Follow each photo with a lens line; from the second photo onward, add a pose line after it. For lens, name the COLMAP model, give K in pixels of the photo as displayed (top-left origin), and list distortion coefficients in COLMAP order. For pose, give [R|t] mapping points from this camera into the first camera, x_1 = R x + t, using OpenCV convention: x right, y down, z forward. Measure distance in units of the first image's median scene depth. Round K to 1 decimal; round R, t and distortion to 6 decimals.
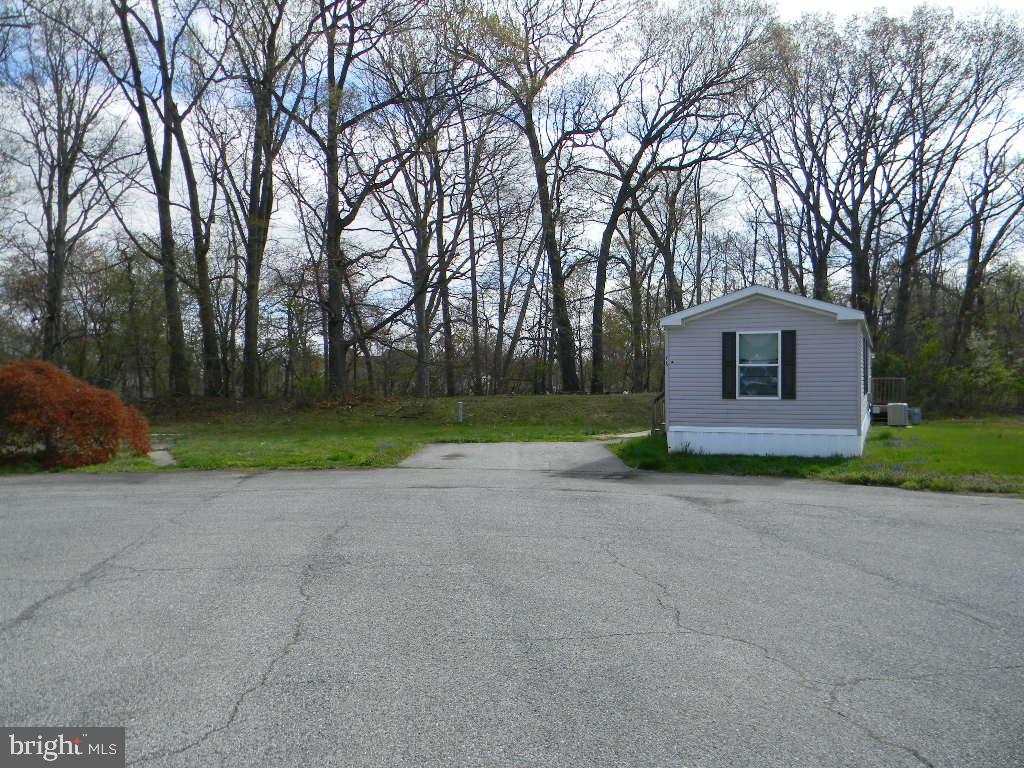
lens RADIAL K [[826.8, 0, 512.0], [0, 826.8, 384.0], [0, 0, 1]] dist [-0.003507, -0.003581]
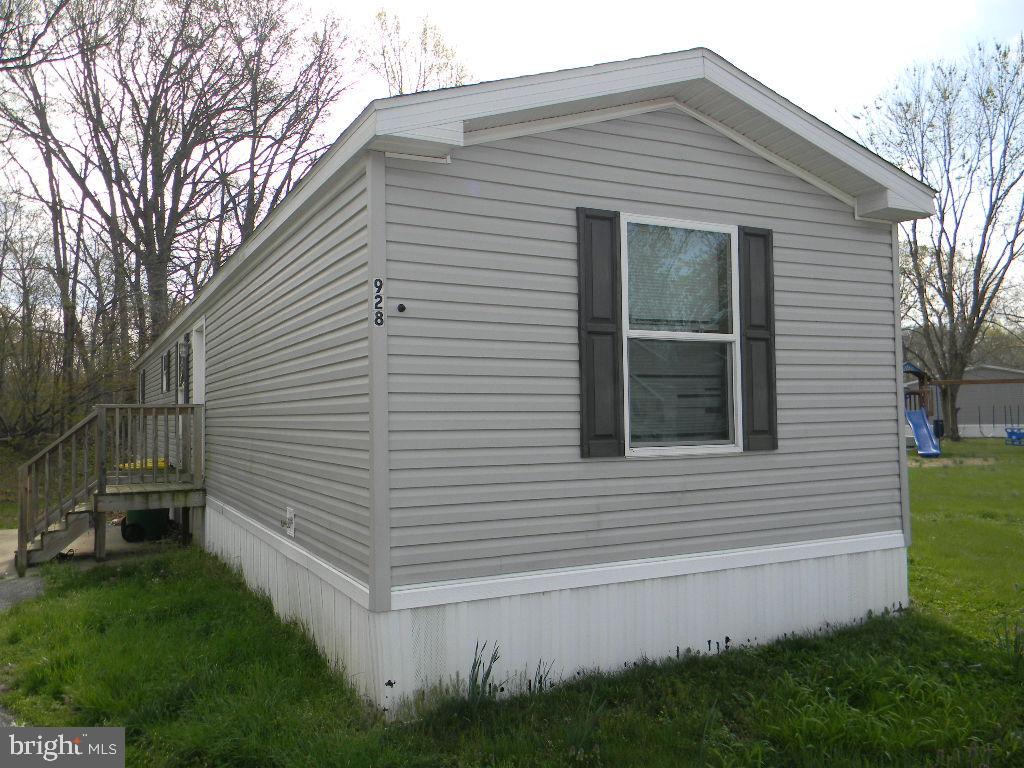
lens RADIAL K [[826.8, 0, 512.0], [0, 826.8, 384.0], [0, 0, 1]] dist [-0.003507, -0.003581]
pose [[0.631976, 0.021512, 0.774689, 0.035166], [0.015593, 0.999059, -0.040462, 0.004643], [-0.774831, 0.037651, 0.631046, 0.855735]]
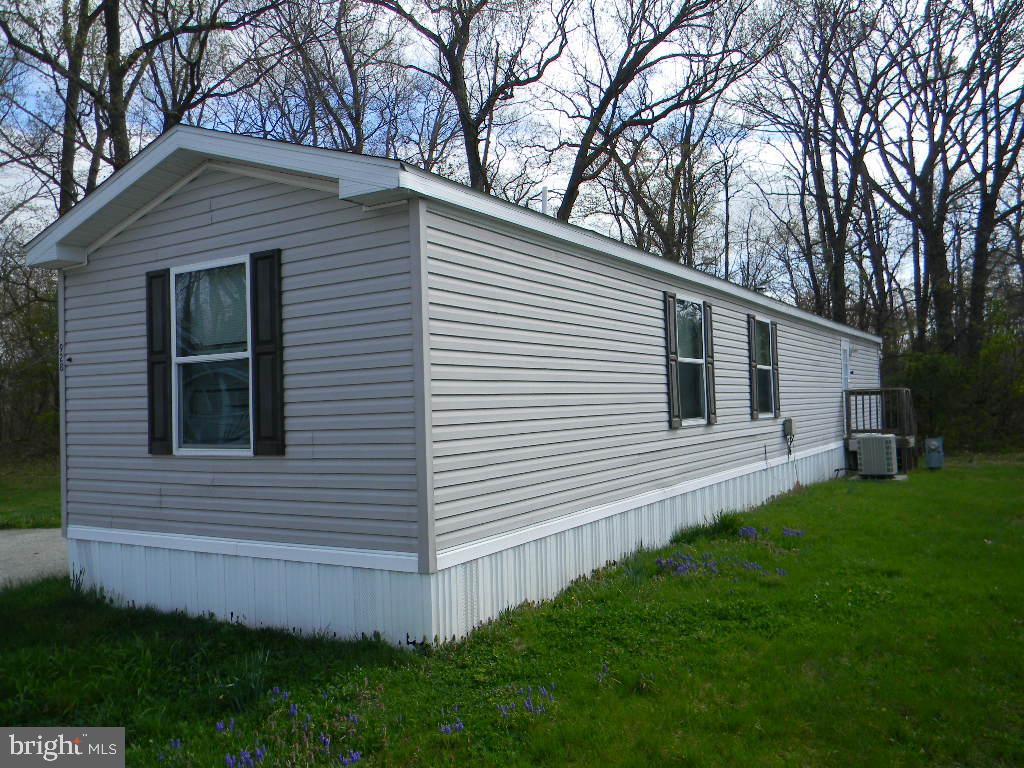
lens RADIAL K [[826.8, 0, 512.0], [0, 826.8, 384.0], [0, 0, 1]] dist [-0.003507, -0.003581]
pose [[0.991538, -0.028959, -0.126547, 0.464084], [0.025010, 0.999153, -0.032685, 0.002900], [0.127386, 0.029243, 0.991422, 0.661849]]
